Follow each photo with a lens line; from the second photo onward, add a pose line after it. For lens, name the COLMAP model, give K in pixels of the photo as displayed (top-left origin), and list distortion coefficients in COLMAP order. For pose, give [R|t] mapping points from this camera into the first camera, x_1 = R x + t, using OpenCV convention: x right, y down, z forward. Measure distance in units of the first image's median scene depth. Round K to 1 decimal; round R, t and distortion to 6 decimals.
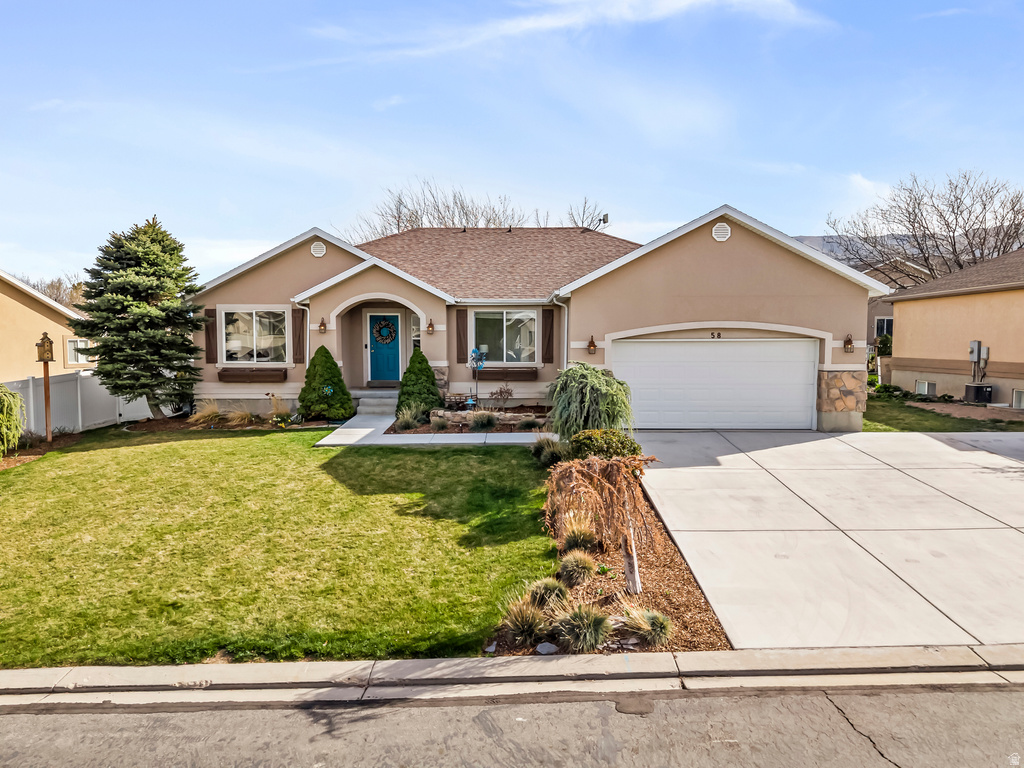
lens RADIAL K [[687.9, 0, 511.5], [0, 687.9, 388.2], [0, 0, 1]] dist [0.009046, -0.005306]
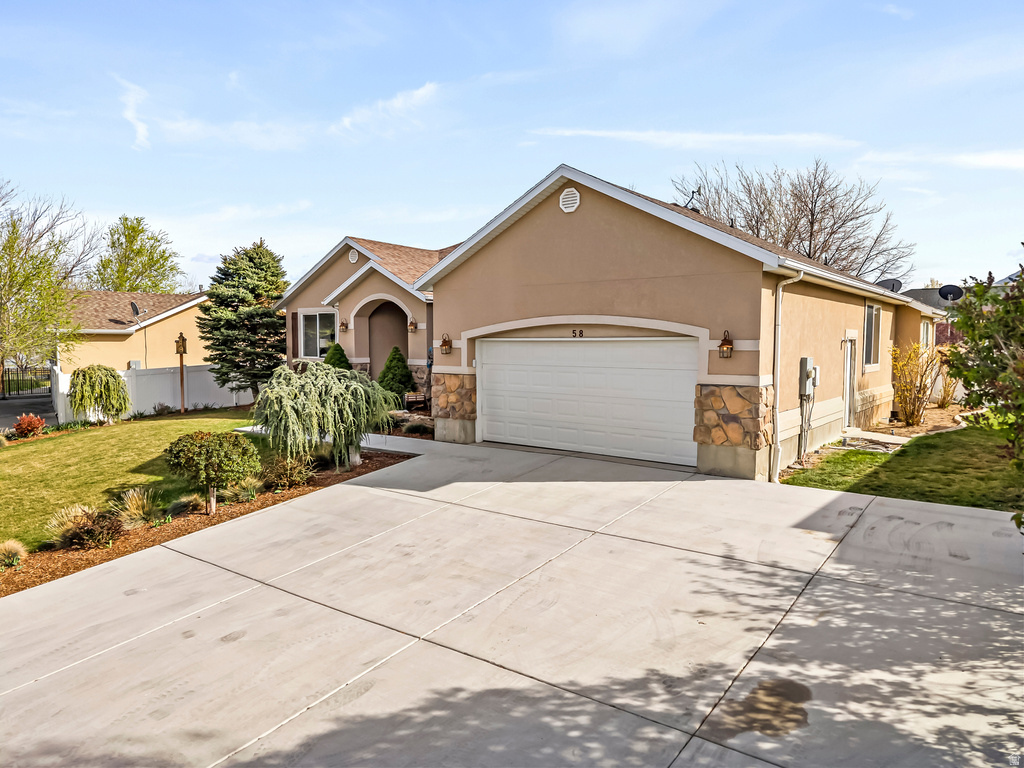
lens RADIAL K [[687.9, 0, 509.4], [0, 687.9, 382.4], [0, 0, 1]] dist [0.009046, -0.005306]
pose [[0.793127, 0.040133, -0.607733, 0.734451], [-0.044829, 0.998967, 0.007464, -0.024258], [0.607404, 0.021324, 0.794106, 0.347804]]
